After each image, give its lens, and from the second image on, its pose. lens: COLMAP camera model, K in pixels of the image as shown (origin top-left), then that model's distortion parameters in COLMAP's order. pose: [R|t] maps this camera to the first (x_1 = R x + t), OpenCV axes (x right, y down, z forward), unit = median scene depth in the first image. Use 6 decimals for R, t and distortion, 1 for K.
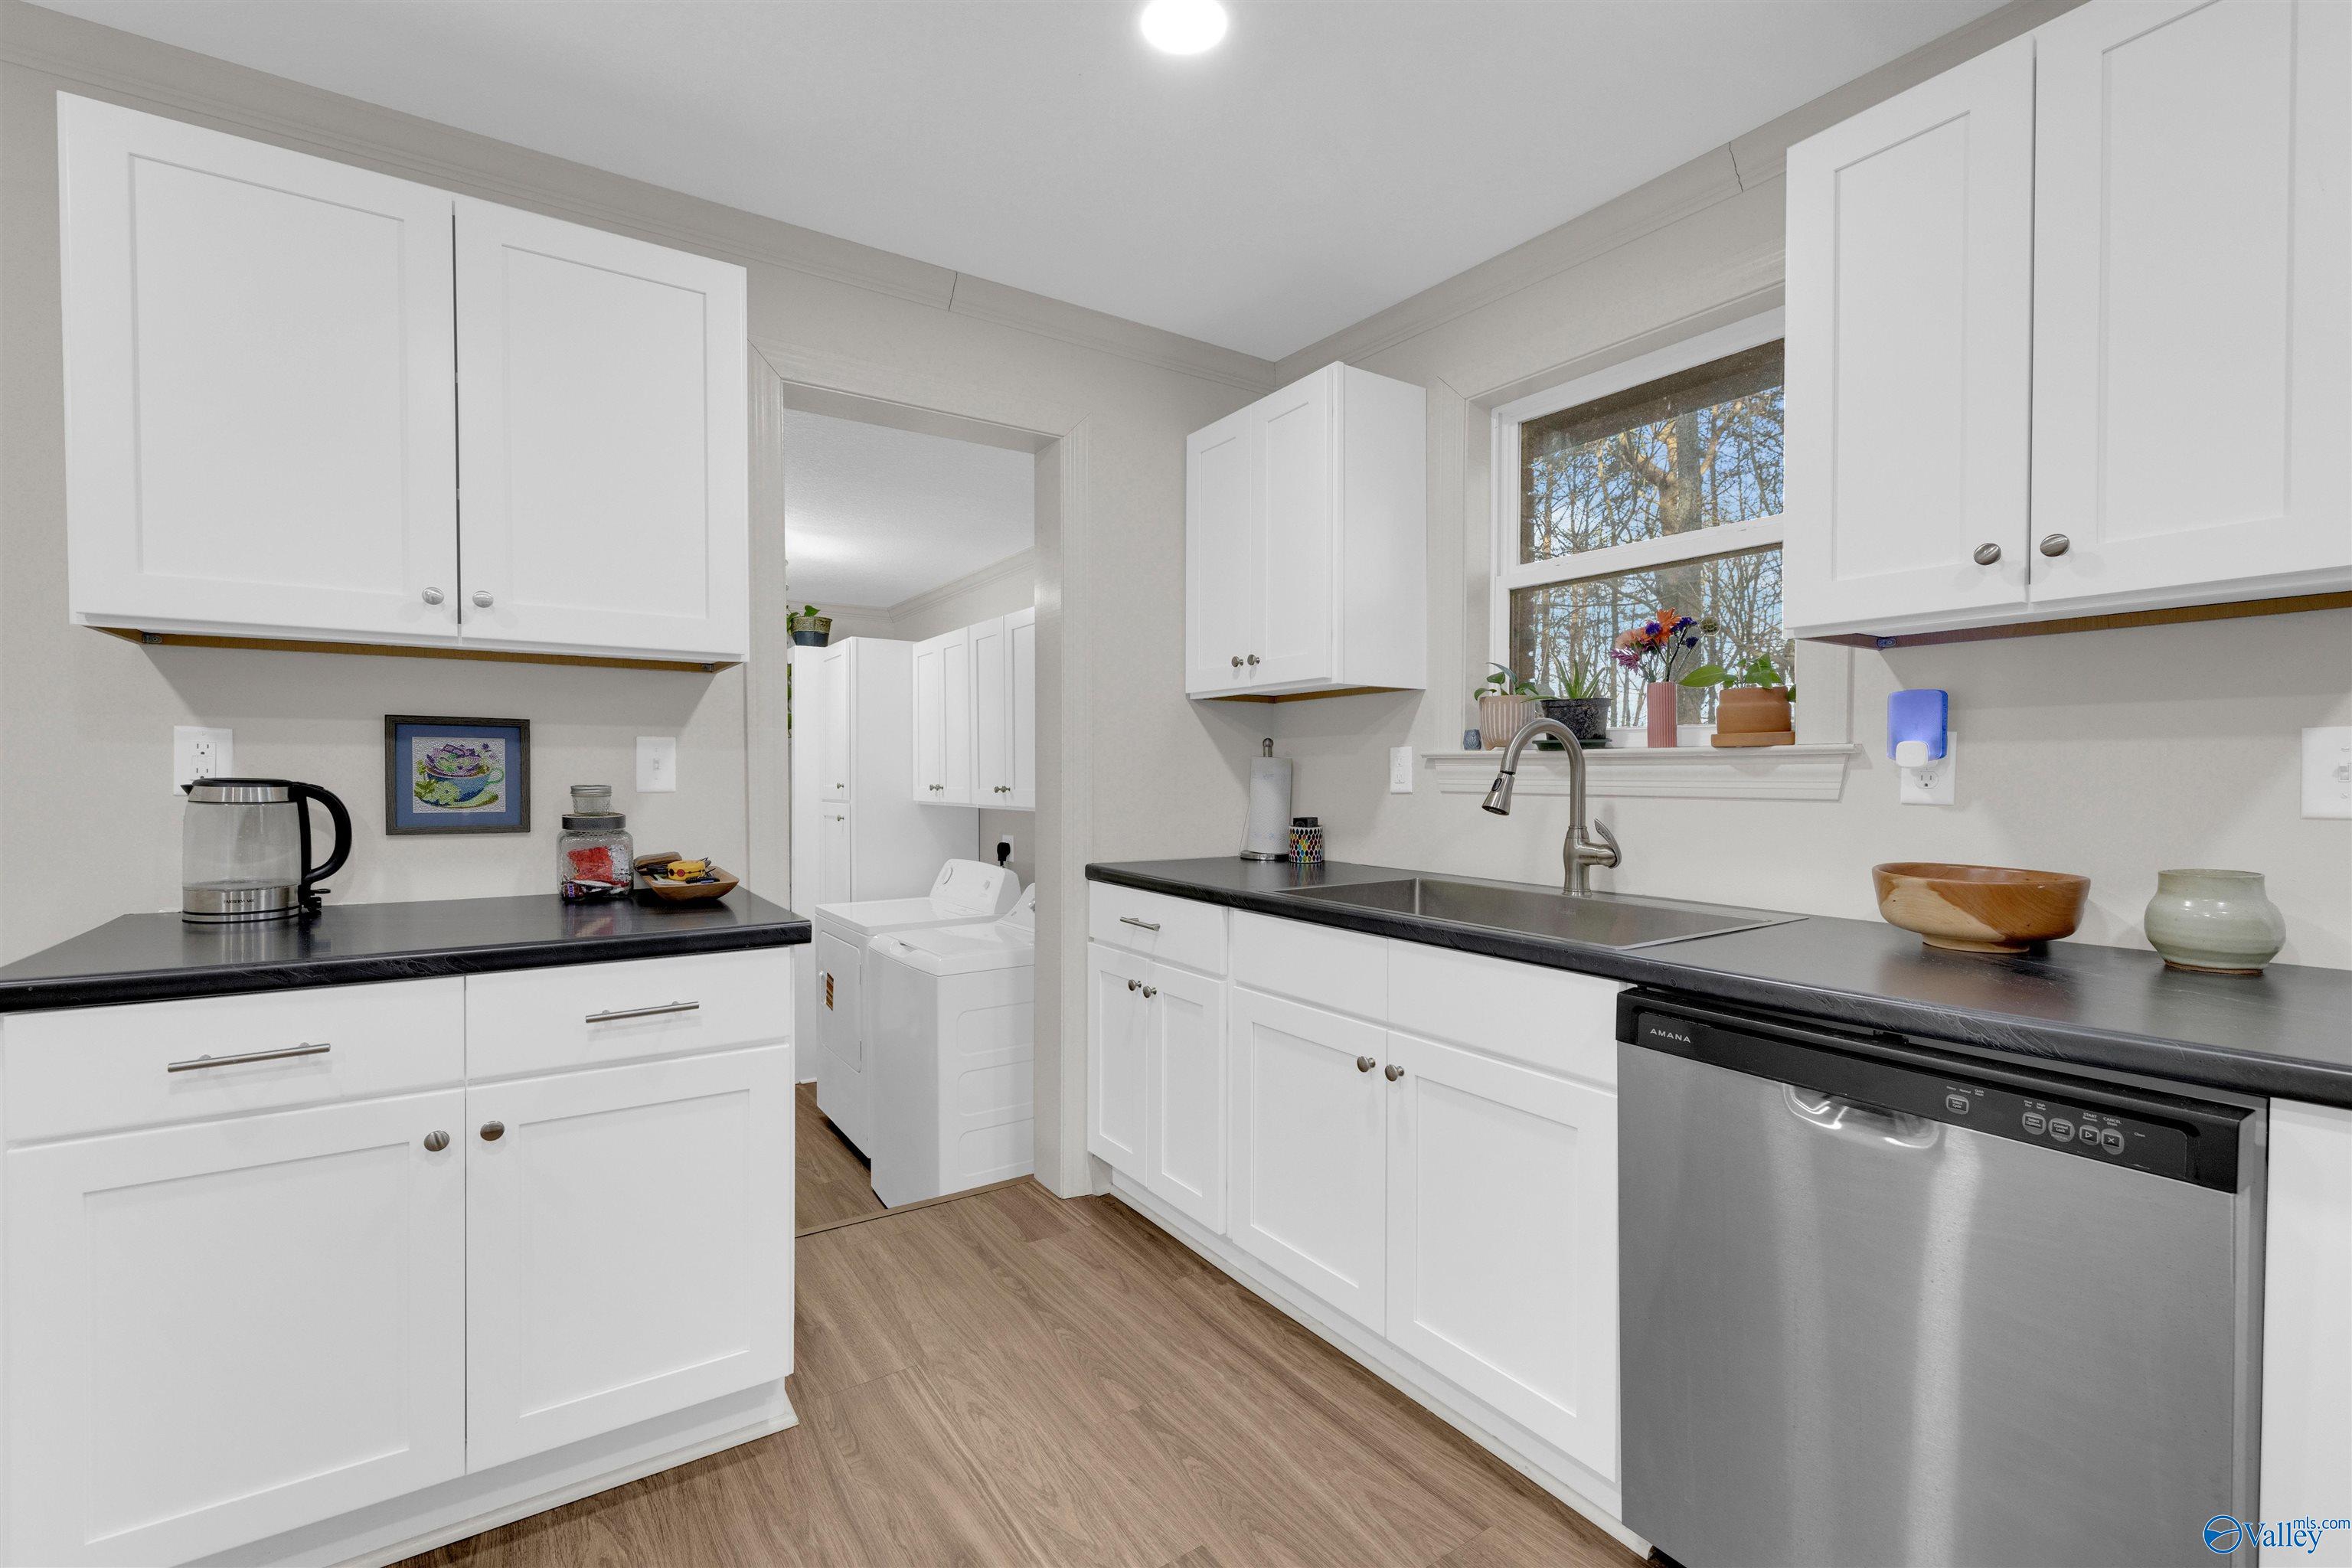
lens RADIAL K [[1014.4, 0, 1152.5], [0, 1014.4, 791.4], [0, 0, 1]] dist [-0.000253, -0.000044]
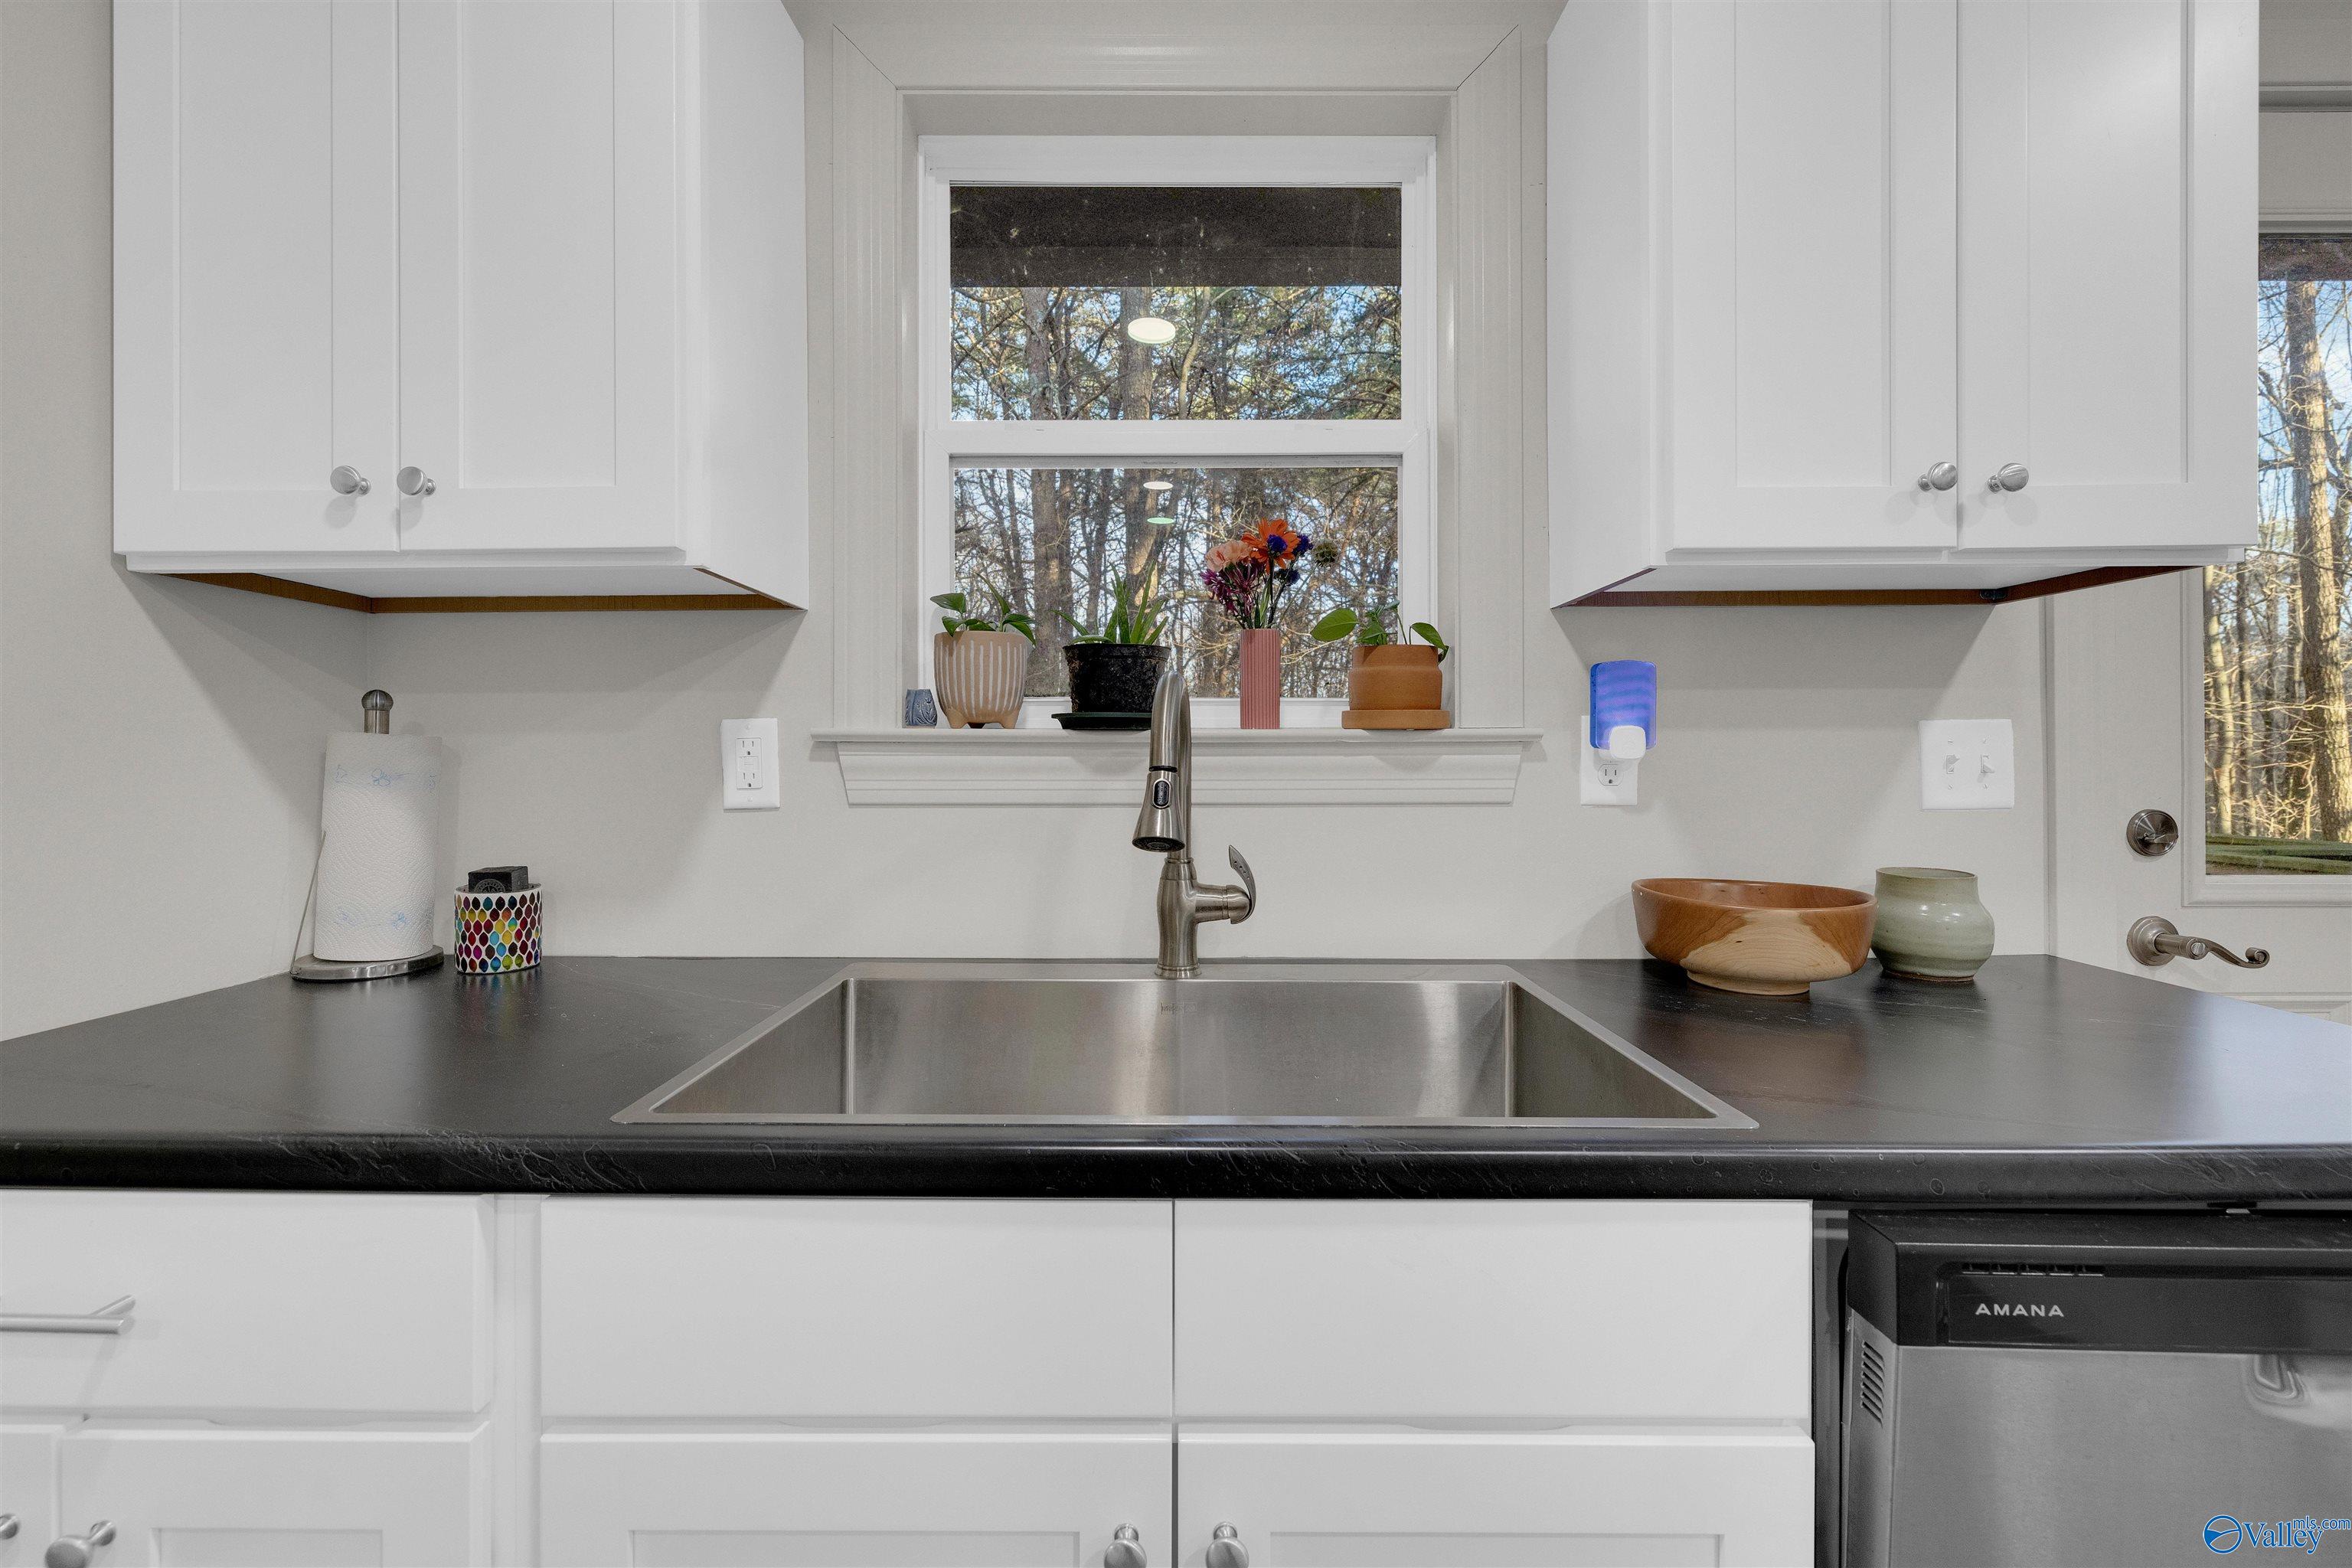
lens RADIAL K [[1011.2, 0, 1162.7], [0, 1011.2, 757.6], [0, 0, 1]] dist [0.000281, 0.000103]
pose [[0.556518, -0.000384, 0.830835, -0.084786], [0.018538, 0.999757, -0.011955, -0.018791], [-0.830629, 0.022056, 0.556390, 0.722755]]
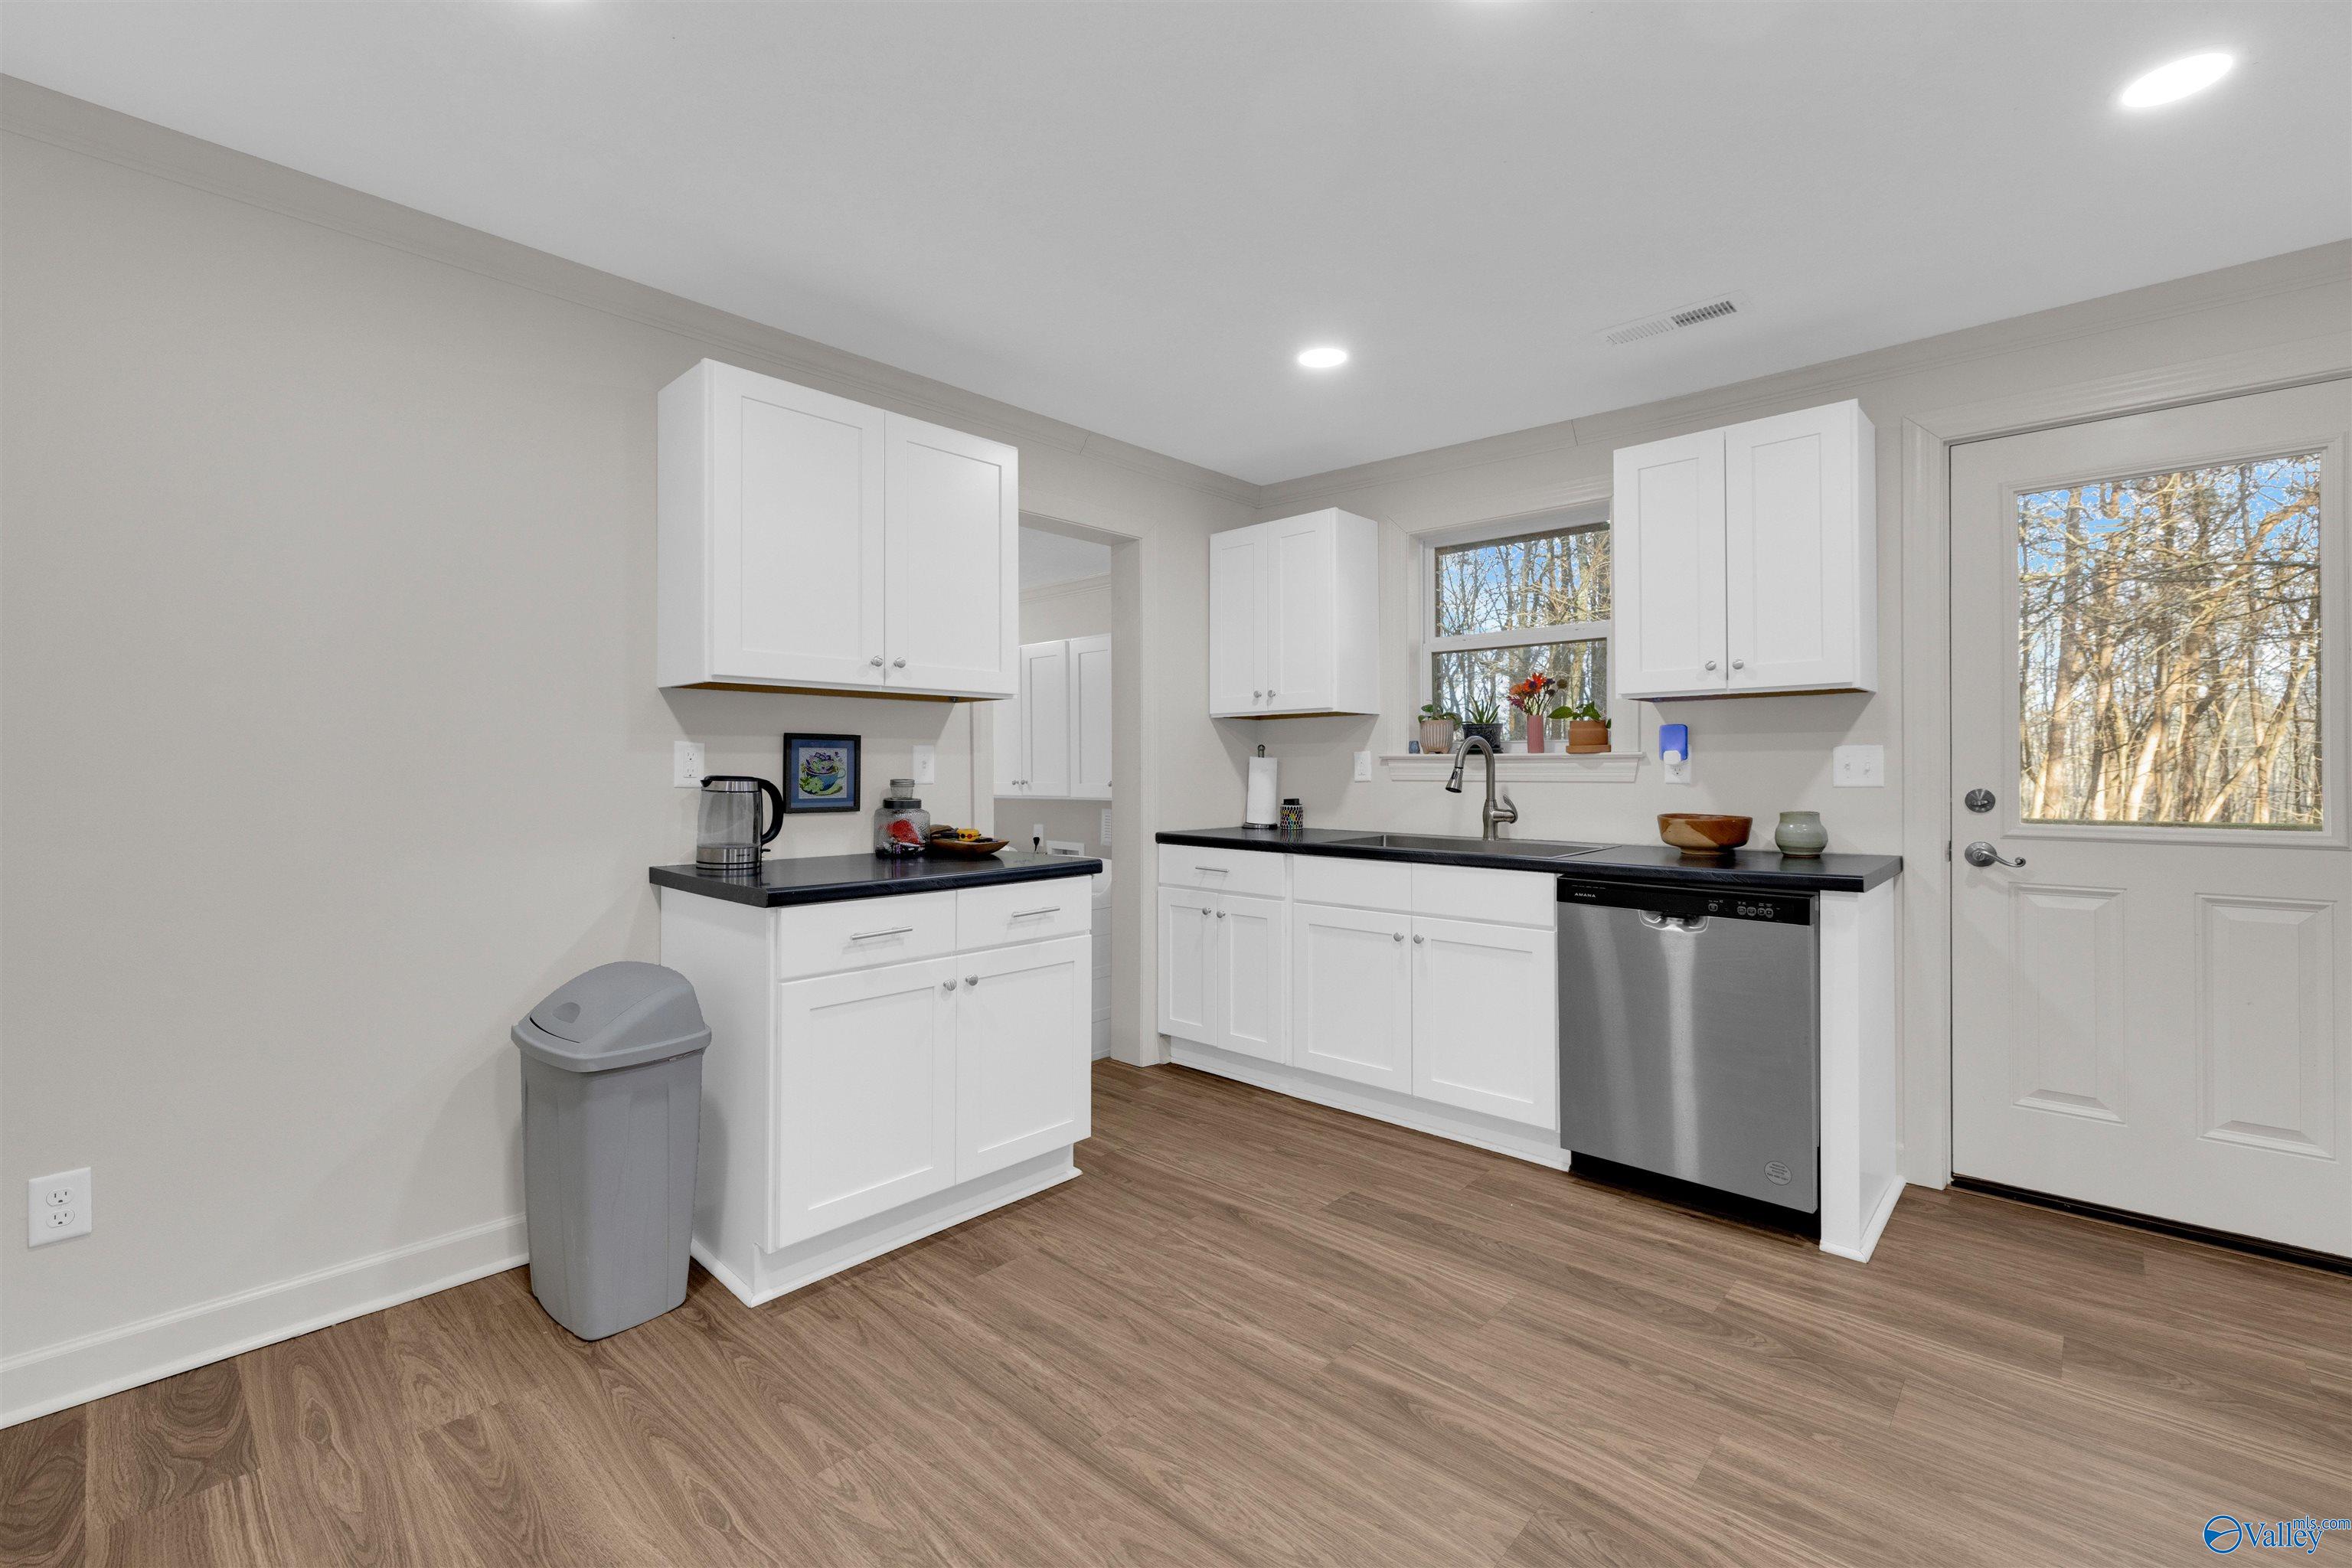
lens RADIAL K [[1009.7, 0, 1135.5], [0, 1009.7, 769.7], [0, 0, 1]] dist [-0.010528, 0.000268]
pose [[0.975065, -0.005057, 0.221863, -0.566675], [0.008711, 0.999842, -0.015493, 0.005980], [-0.221750, 0.017039, 0.974955, -0.542077]]
